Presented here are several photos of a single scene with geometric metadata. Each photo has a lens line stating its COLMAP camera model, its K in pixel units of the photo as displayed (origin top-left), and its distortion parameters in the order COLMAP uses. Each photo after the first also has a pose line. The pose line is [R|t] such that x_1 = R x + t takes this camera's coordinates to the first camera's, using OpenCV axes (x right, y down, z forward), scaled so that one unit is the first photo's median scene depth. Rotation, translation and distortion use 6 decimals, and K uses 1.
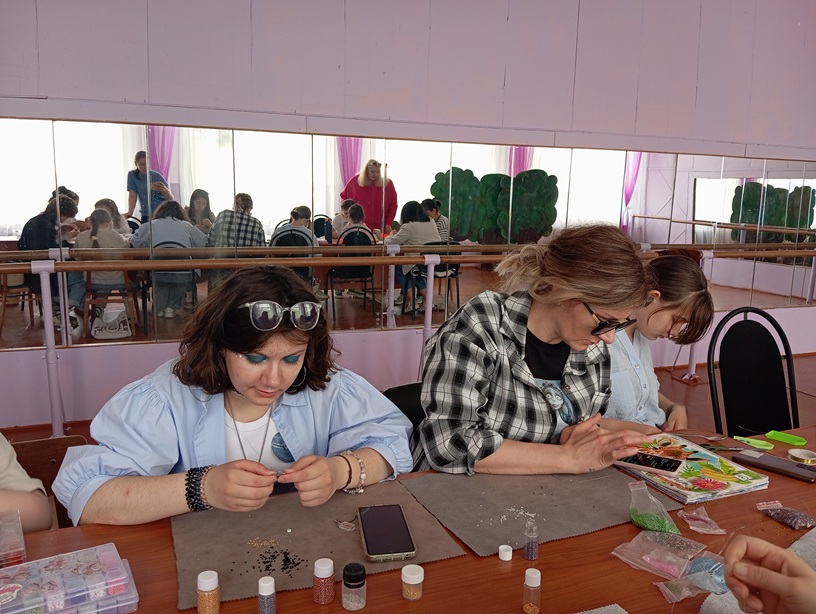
lens RADIAL K [[721.2, 0, 411.9], [0, 721.2, 309.5], [0, 0, 1]] dist [-0.005131, -0.015898]
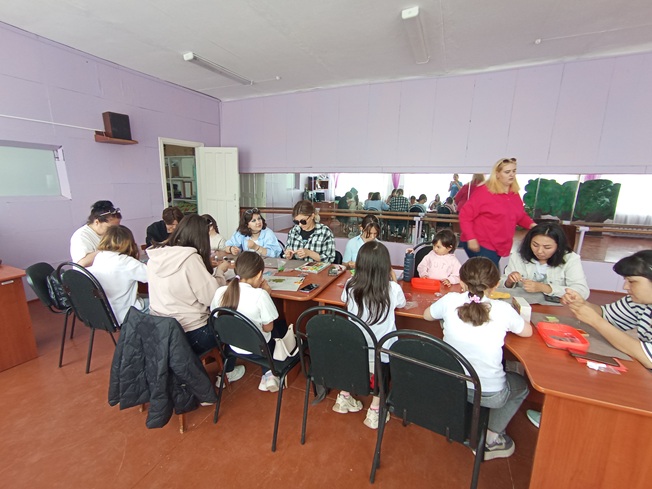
lens RADIAL K [[300.8, 0, 326.8], [0, 300.8, 242.0], [0, 0, 1]] dist [0.001964, 0.000238]
pose [[0.698268, 0.126797, -0.704517, 1.424108], [-0.121467, 0.990902, 0.057950, -0.009058], [0.705455, 0.045111, 0.707318, -0.071614]]
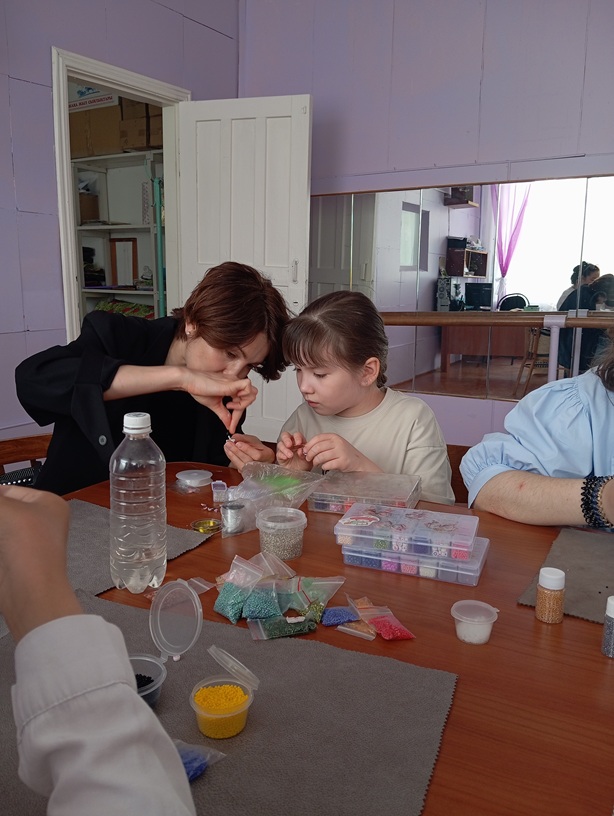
lens RADIAL K [[660.2, 0, 310.0], [0, 660.2, 410.5], [0, 0, 1]] dist [0.068425, 0.005104]
pose [[0.623404, 0.125643, -0.771739, 0.087746], [-0.132256, 0.989727, 0.054297, 0.144238], [0.770633, 0.068219, 0.633617, 0.229918]]
